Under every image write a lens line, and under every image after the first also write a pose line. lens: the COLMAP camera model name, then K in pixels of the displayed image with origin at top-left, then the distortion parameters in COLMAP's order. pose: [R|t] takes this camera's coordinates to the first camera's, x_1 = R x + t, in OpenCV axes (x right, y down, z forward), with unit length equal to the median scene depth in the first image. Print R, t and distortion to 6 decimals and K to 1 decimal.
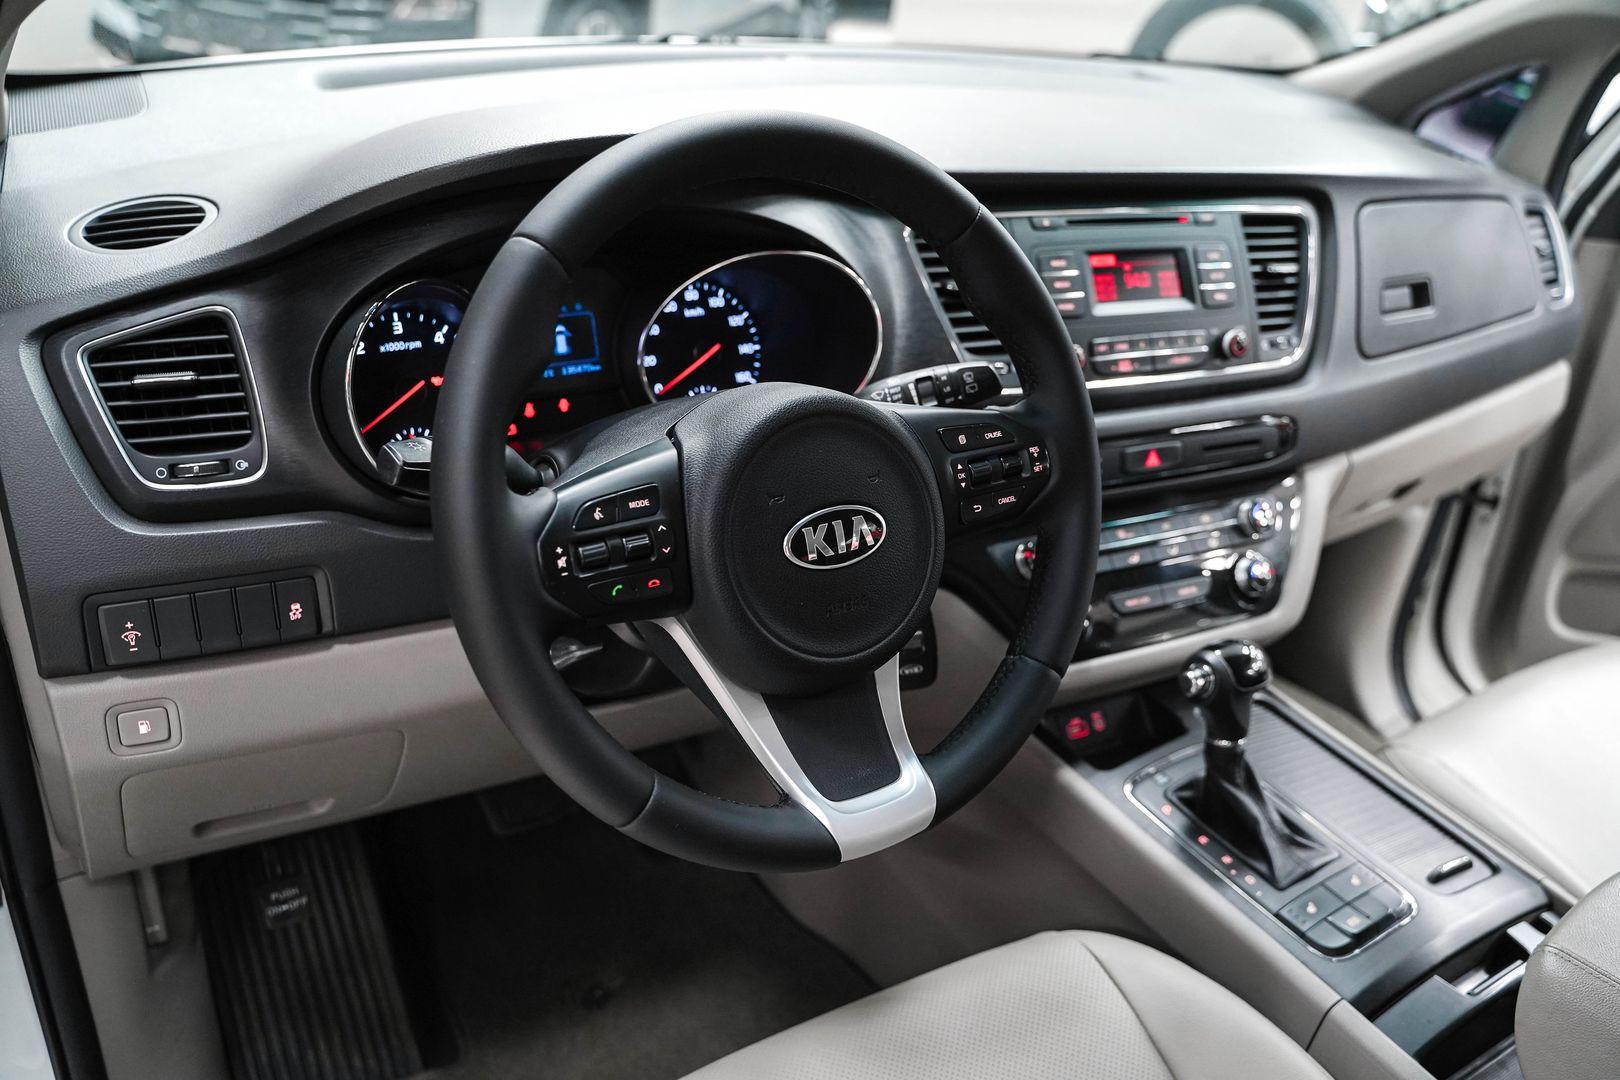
lens RADIAL K [[1332.8, 0, 810.0], [0, 1332.8, 540.0], [0, 0, 1]] dist [-0.096625, 0.060885]
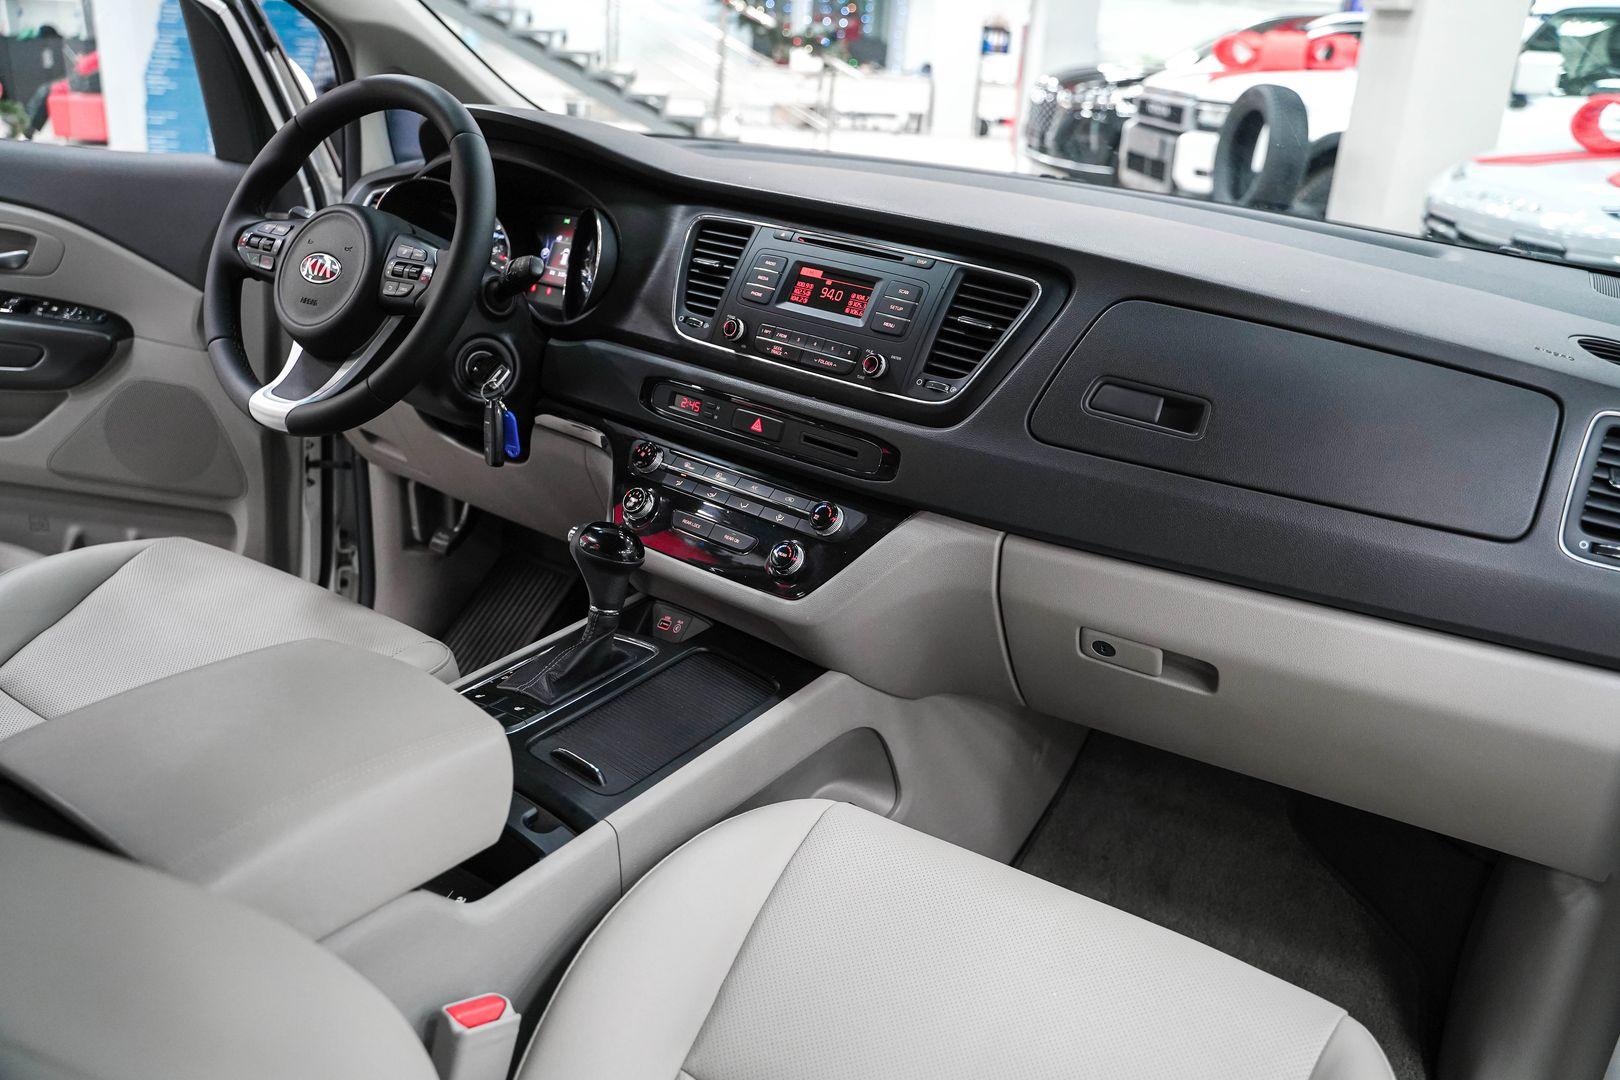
lens RADIAL K [[1296.5, 0, 810.0], [0, 1296.5, 540.0], [0, 0, 1]] dist [-0.138669, 0.110613]
pose [[0.415434, 0.268338, -0.869143, 1.417349], [-0.465379, 0.883676, 0.050383, -0.054657], [0.781560, 0.383550, 0.491988, 0.539209]]
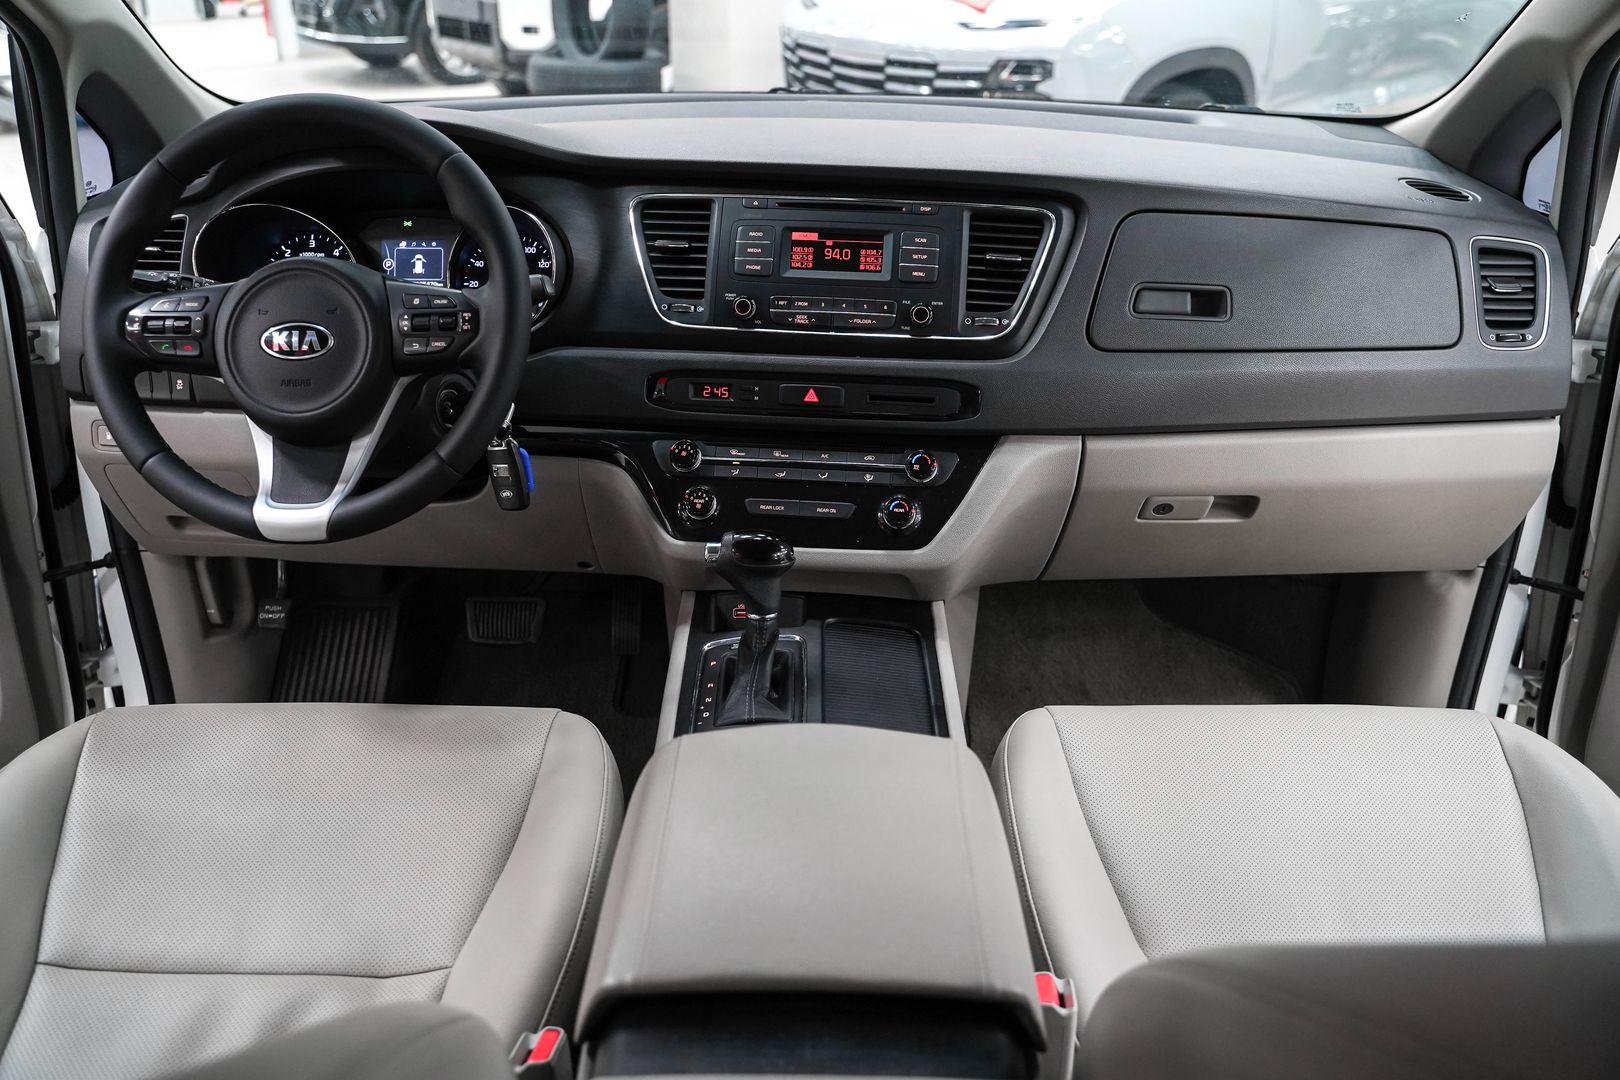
lens RADIAL K [[1314.9, 0, 810.0], [0, 1314.9, 540.0], [0, 0, 1]] dist [-0.146403, 0.144046]
pose [[0.839508, 0.155661, -0.520573, 0.968529], [-0.196907, 0.980117, -0.024471, 0.104172], [0.506413, 0.123048, 0.853466, -0.008719]]
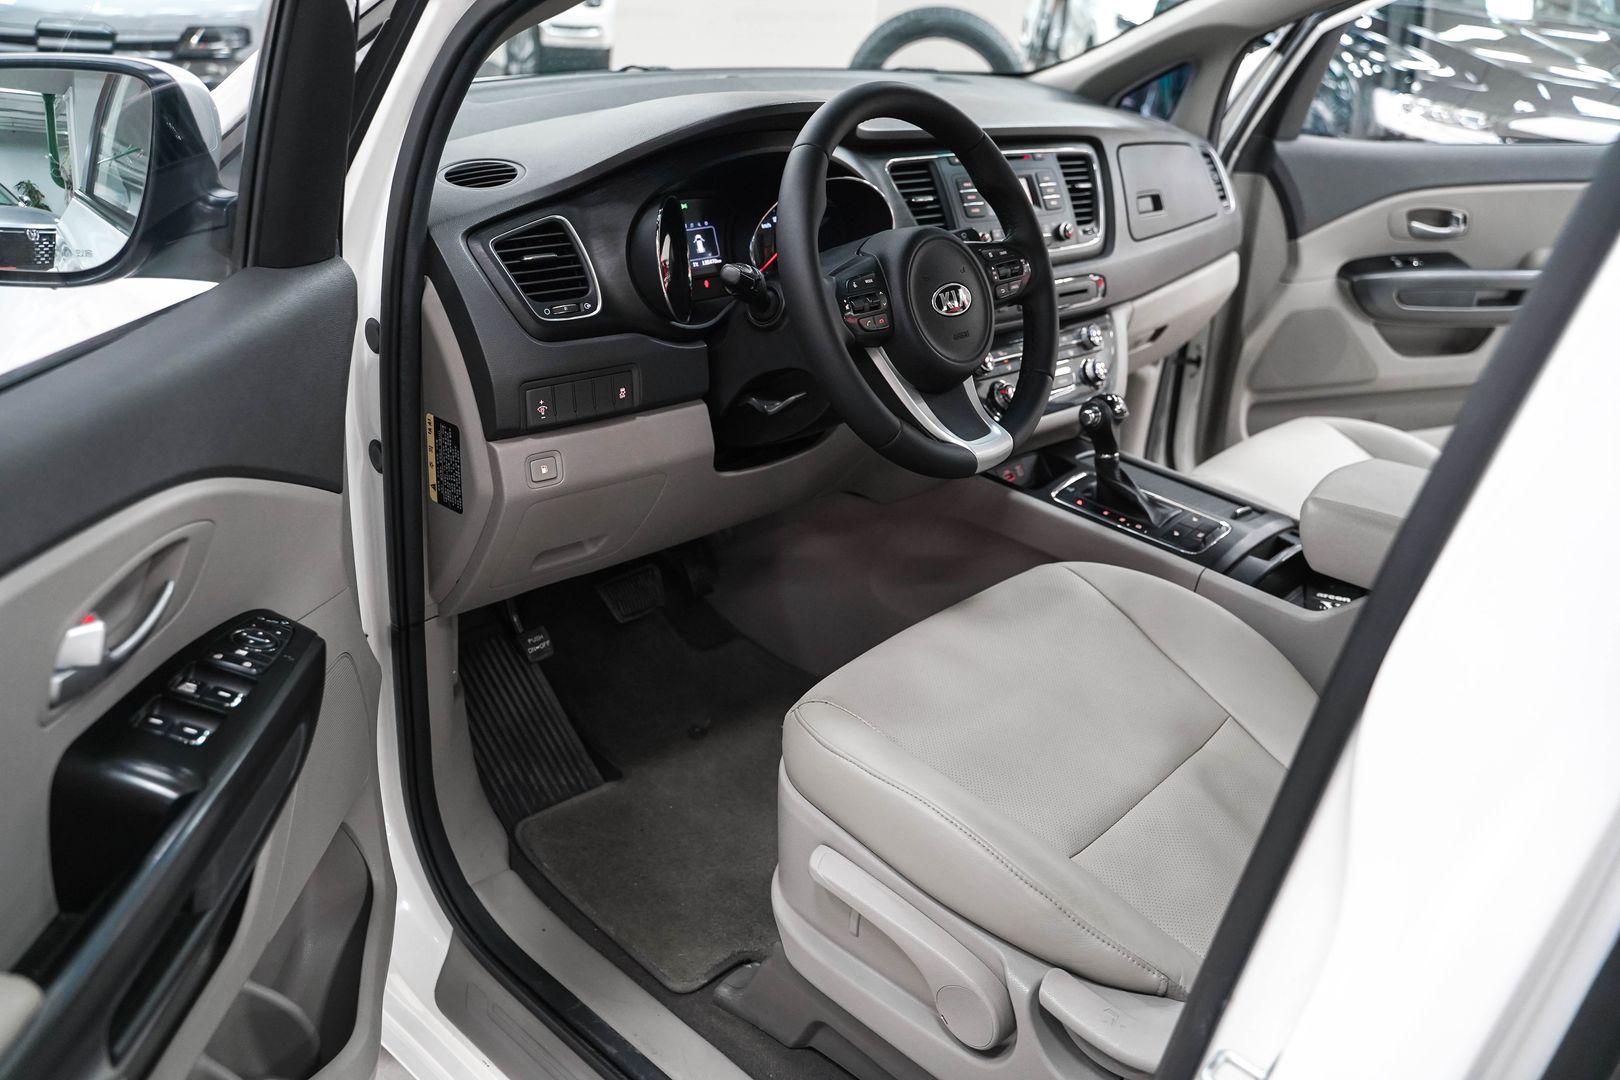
lens RADIAL K [[1296.5, 0, 810.0], [0, 1296.5, 540.0], [0, 0, 1]] dist [-0.138669, 0.110613]
pose [[0.964772, -0.128201, 0.229738, -0.436458], [0.133773, 0.990973, -0.008776, 0.221827], [-0.226539, 0.039200, 0.973213, -0.497278]]
